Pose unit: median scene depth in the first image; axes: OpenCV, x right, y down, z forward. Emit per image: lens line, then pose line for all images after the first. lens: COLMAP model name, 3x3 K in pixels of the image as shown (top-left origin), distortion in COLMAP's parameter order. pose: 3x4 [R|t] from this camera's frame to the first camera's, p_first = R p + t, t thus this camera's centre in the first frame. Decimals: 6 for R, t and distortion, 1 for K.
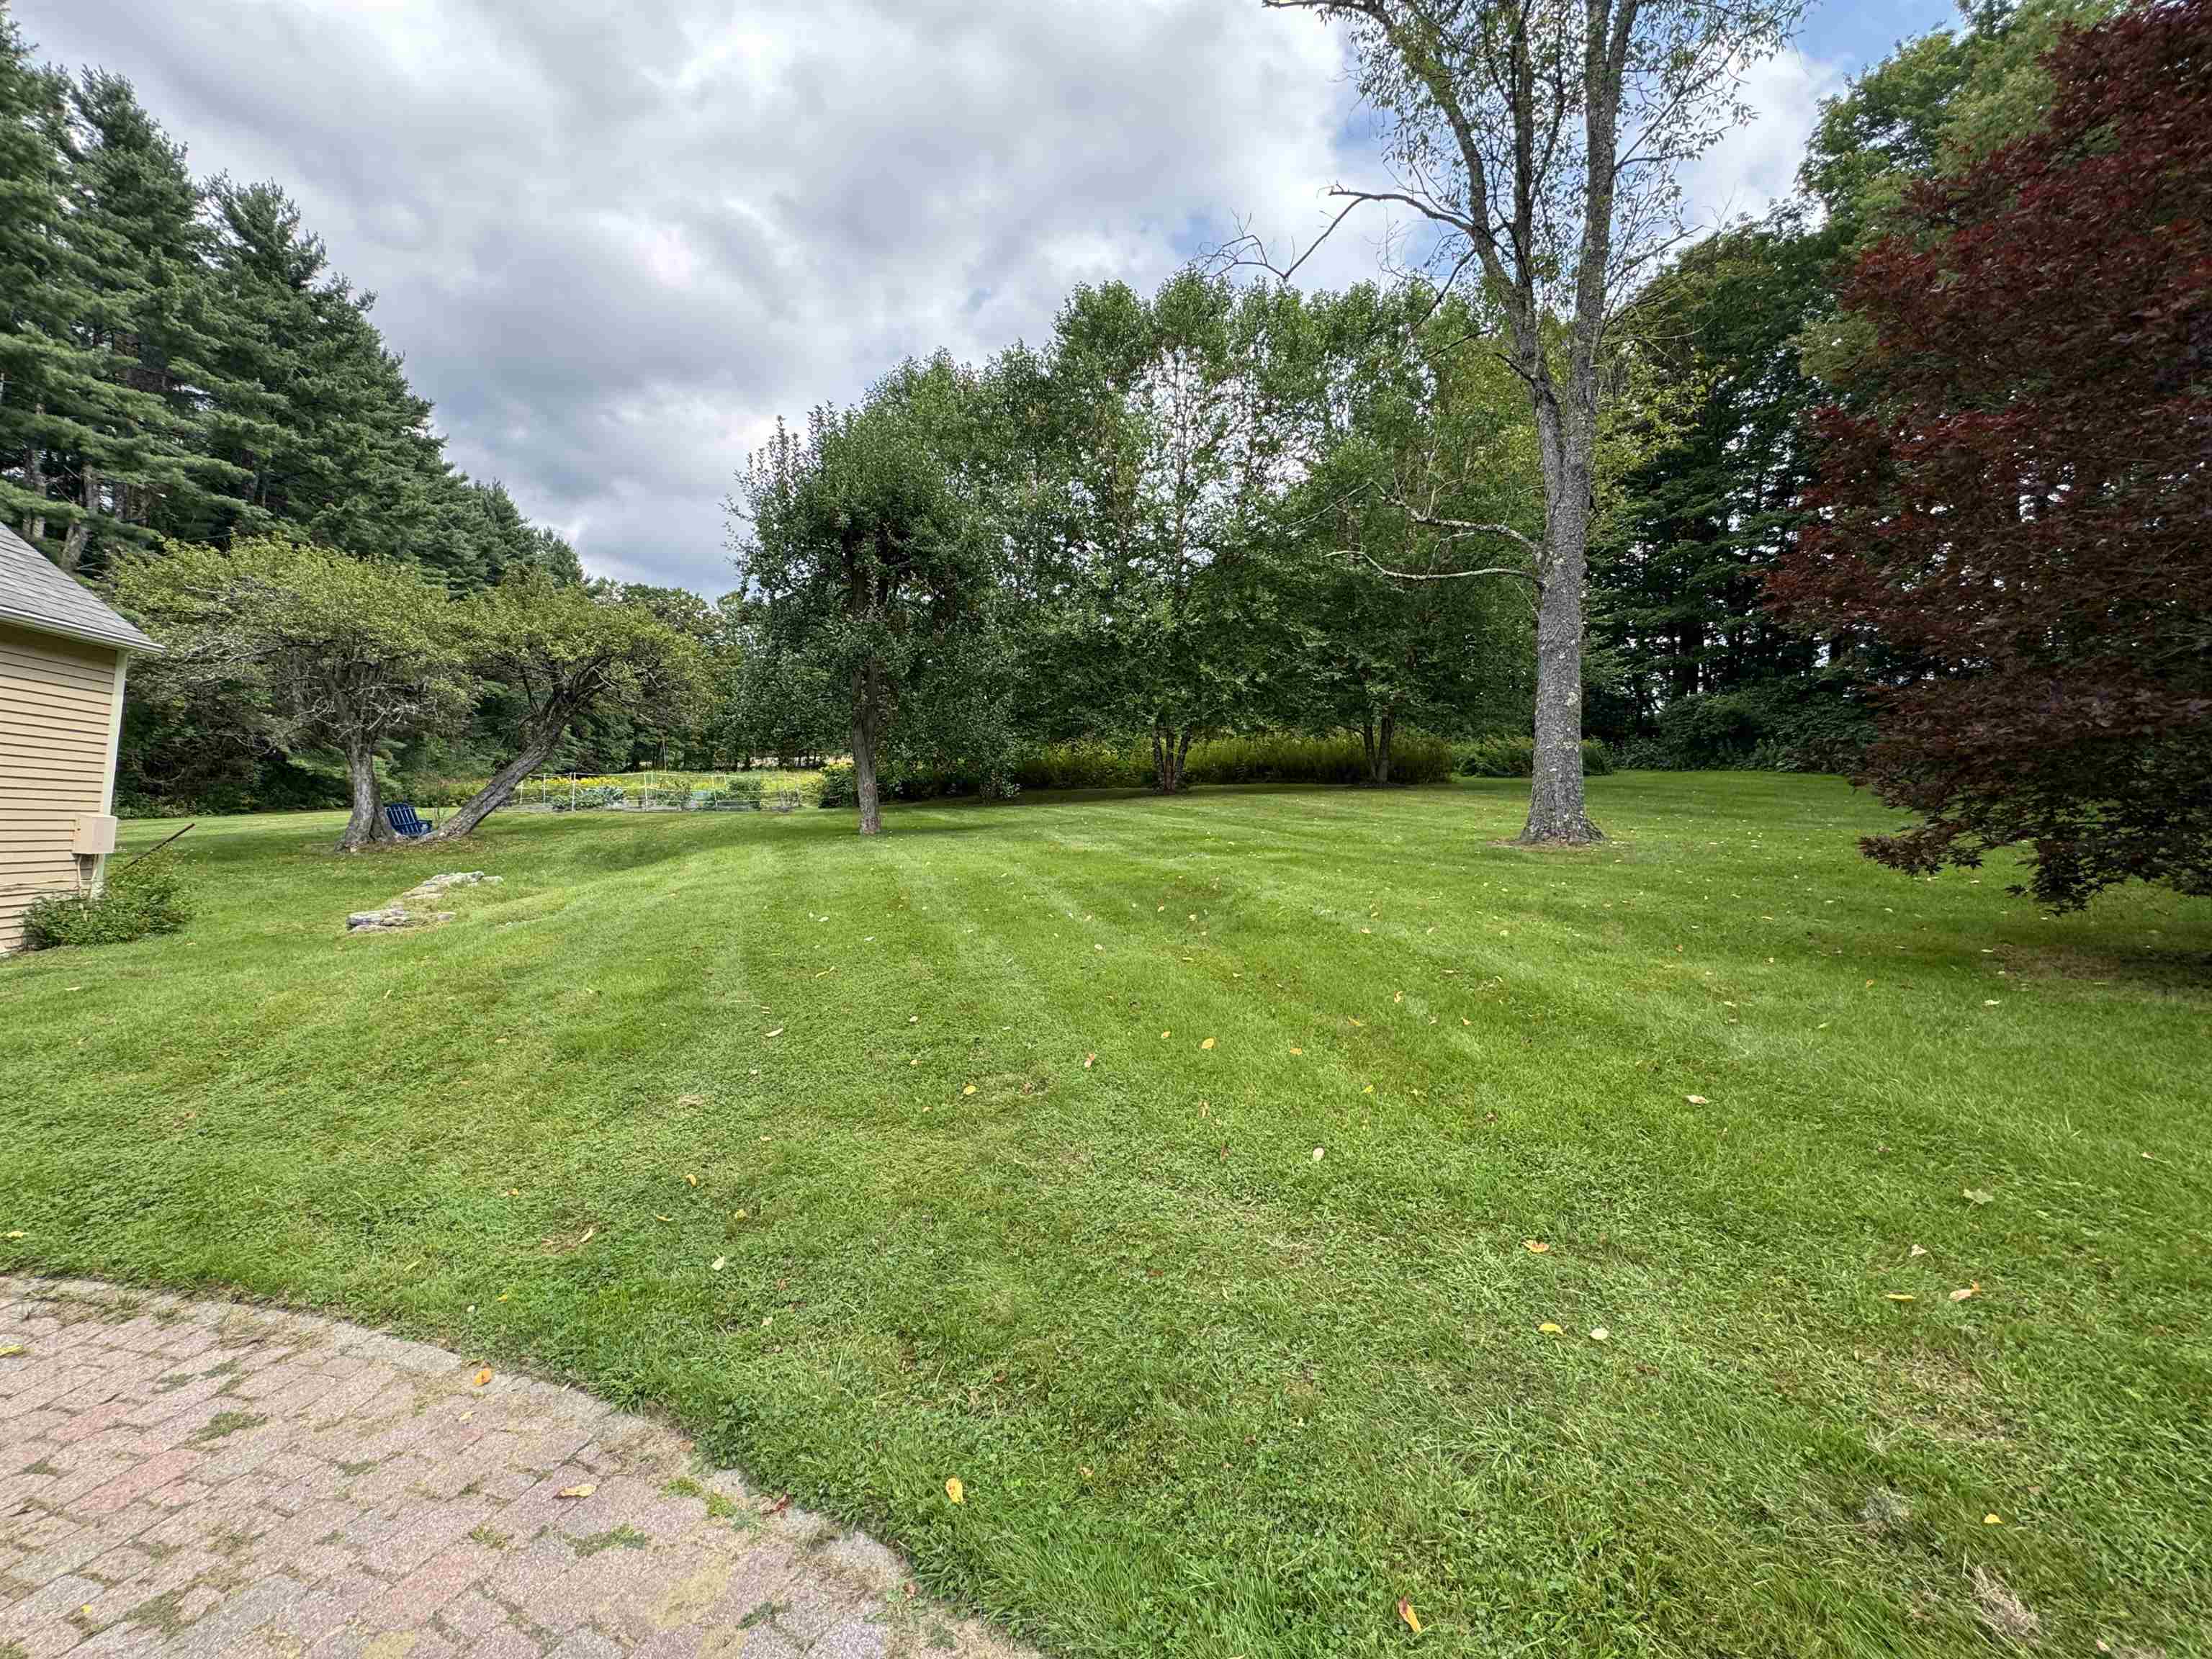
lens RADIAL K [[888.5, 0, 1098.0], [0, 888.5, 825.7], [0, 0, 1]] dist [0.000902, 0.001100]
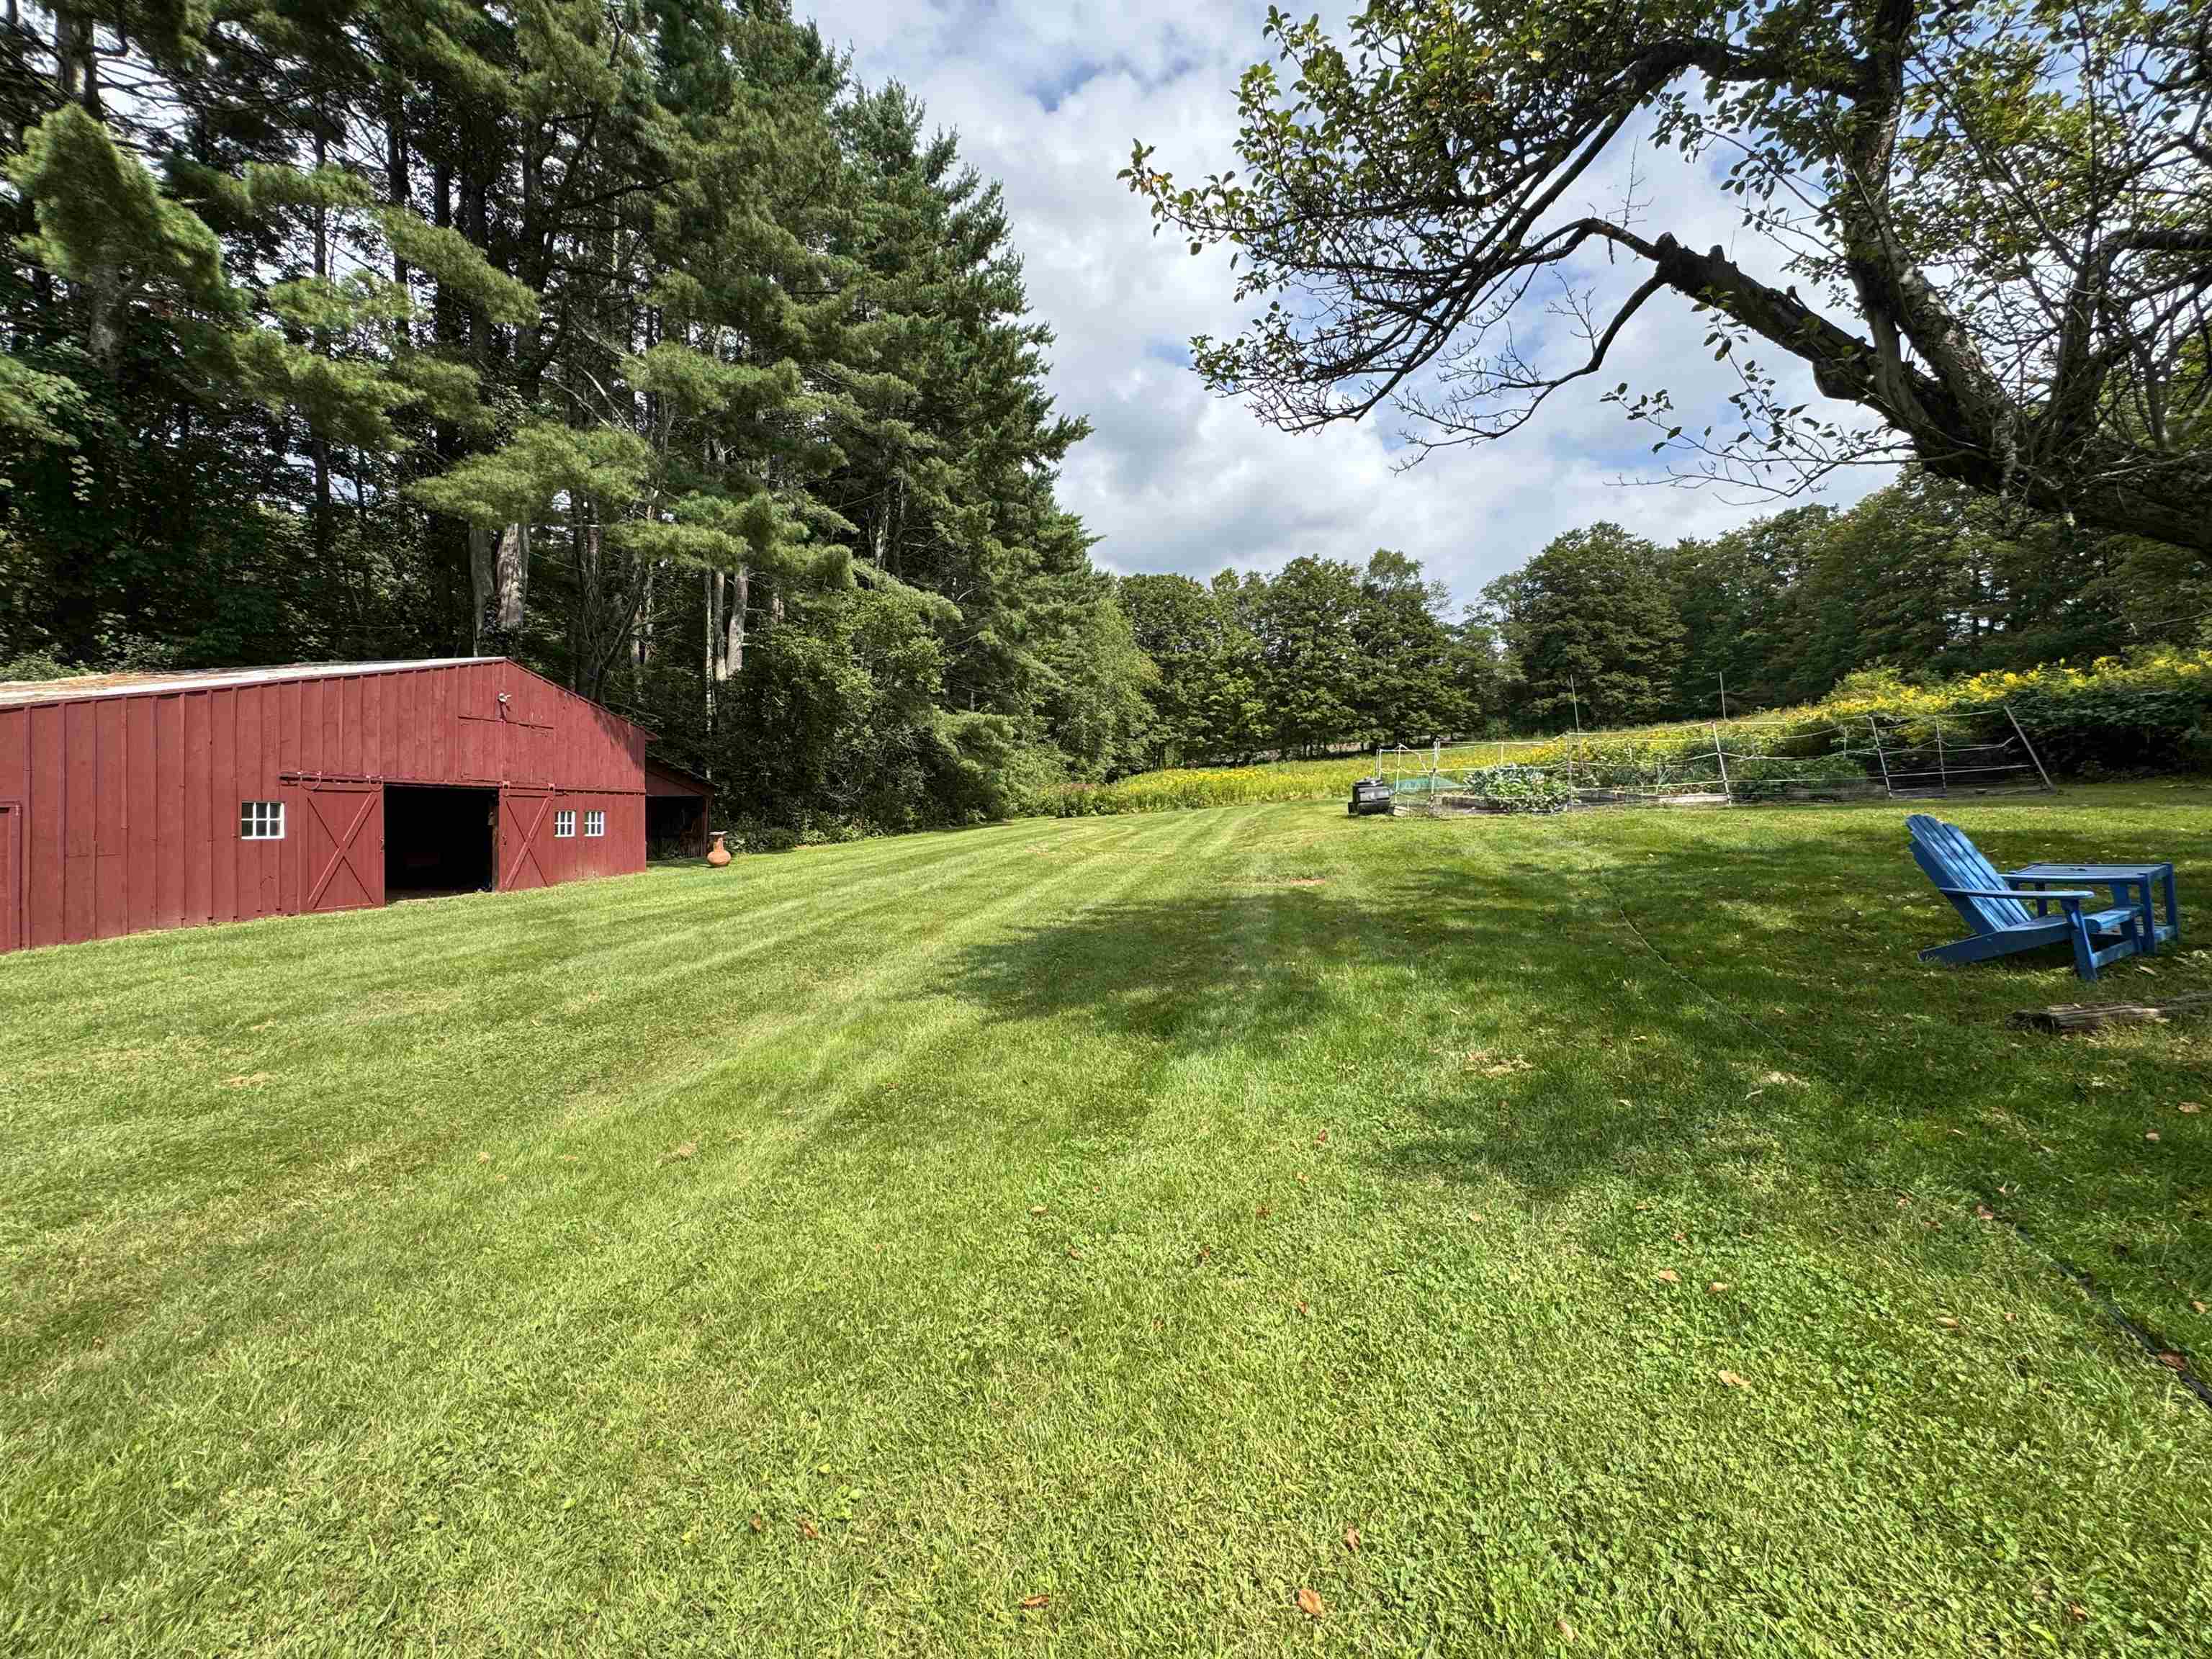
lens RADIAL K [[888.5, 0, 1104.7], [0, 888.5, 823.3], [0, 0, 1]] dist [0.000902, 0.001100]
pose [[0.909042, -0.028646, -0.415718, -0.457374], [0.031011, 0.999518, -0.001061, -0.016013], [0.415548, -0.011927, 0.909493, 0.334431]]
